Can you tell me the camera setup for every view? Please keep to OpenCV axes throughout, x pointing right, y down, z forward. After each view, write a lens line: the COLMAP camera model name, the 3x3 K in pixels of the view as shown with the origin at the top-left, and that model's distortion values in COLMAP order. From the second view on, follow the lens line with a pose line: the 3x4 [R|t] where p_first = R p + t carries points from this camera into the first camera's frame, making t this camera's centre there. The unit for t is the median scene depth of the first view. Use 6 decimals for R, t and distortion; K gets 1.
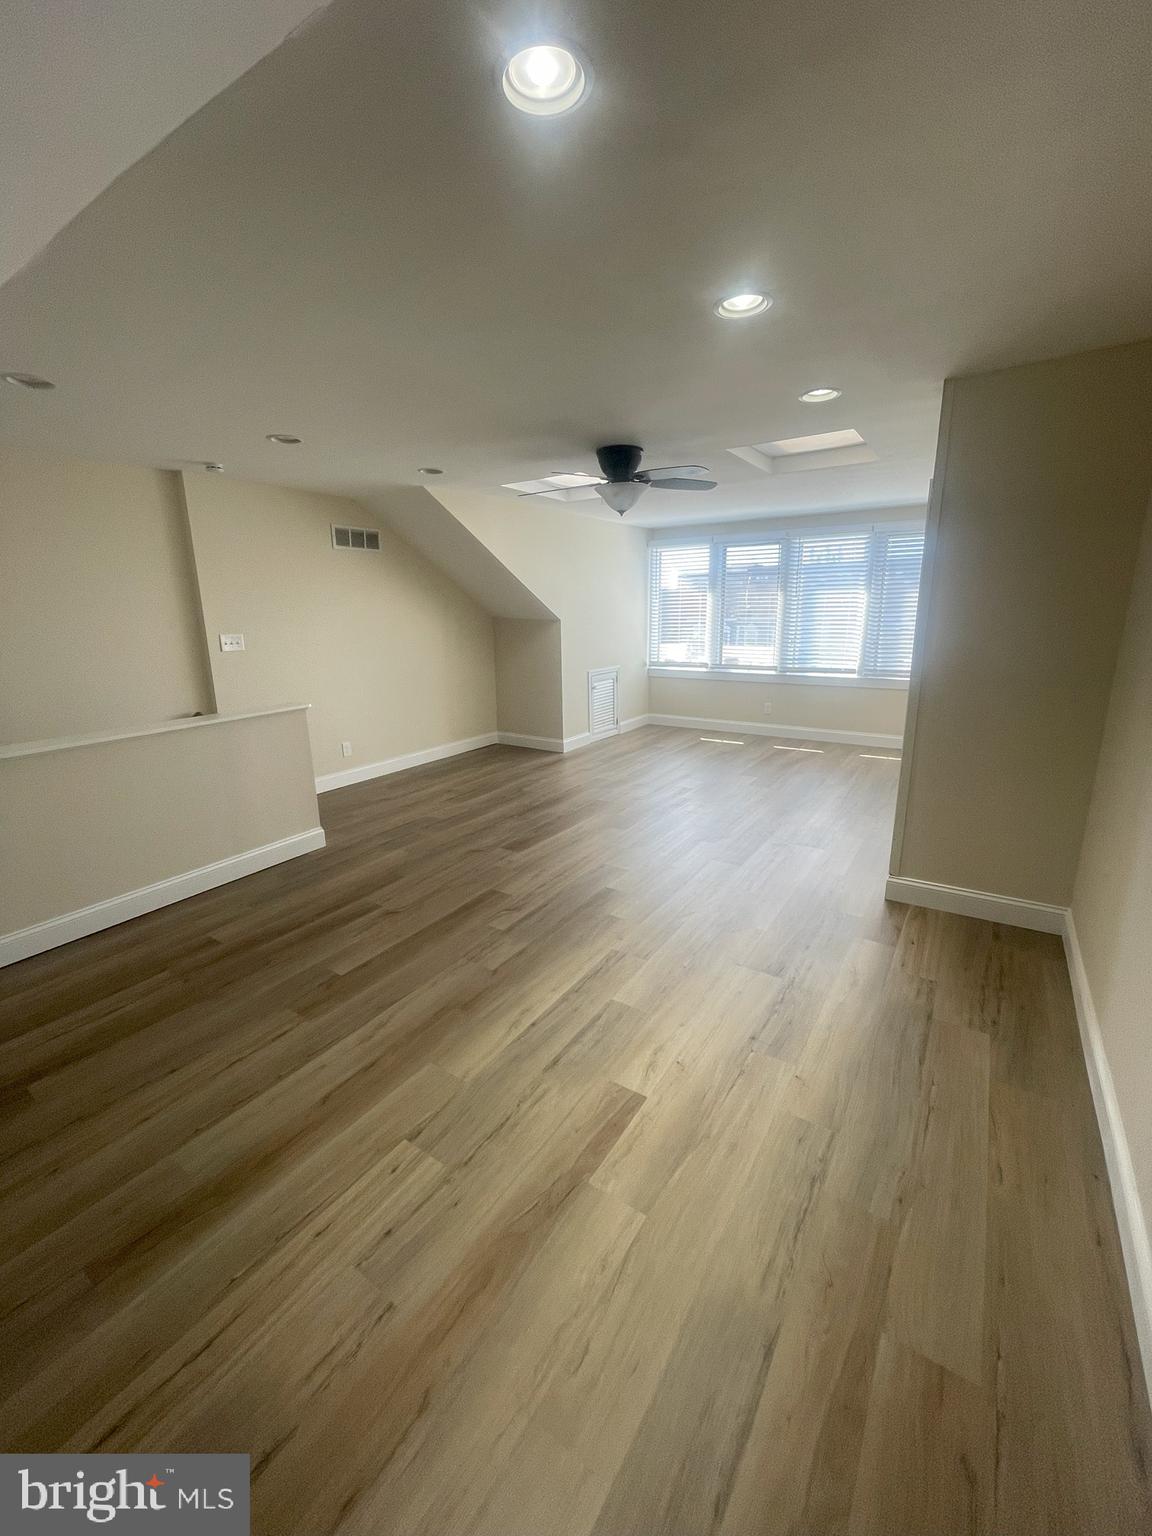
lens RADIAL K [[618.6, 0, 561.2], [0, 618.6, 771.5], [0, 0, 1]] dist [-0.008744, -0.000020]
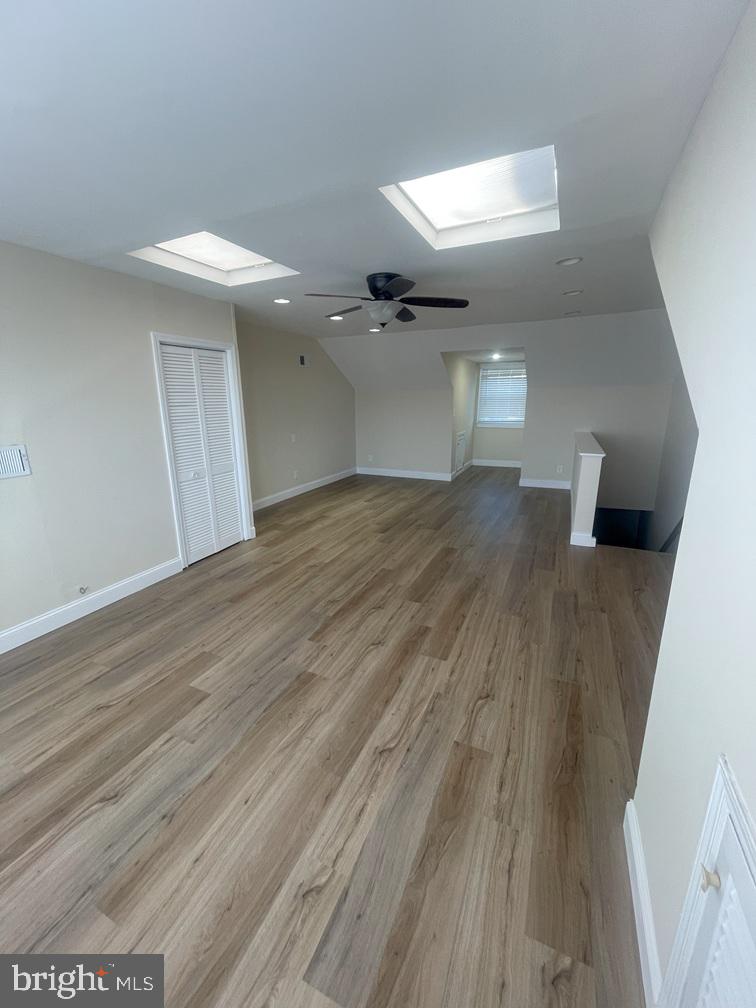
lens RADIAL K [[406.0, 0, 372.6], [0, 406.0, 507.1], [0, 0, 1]] dist [-0.008744, -0.000020]
pose [[-0.988404, 0.054634, -0.141678, 0.201059], [-0.021733, 0.872526, 0.488085, -0.361599], [0.150283, 0.485504, -0.861220, 1.400092]]
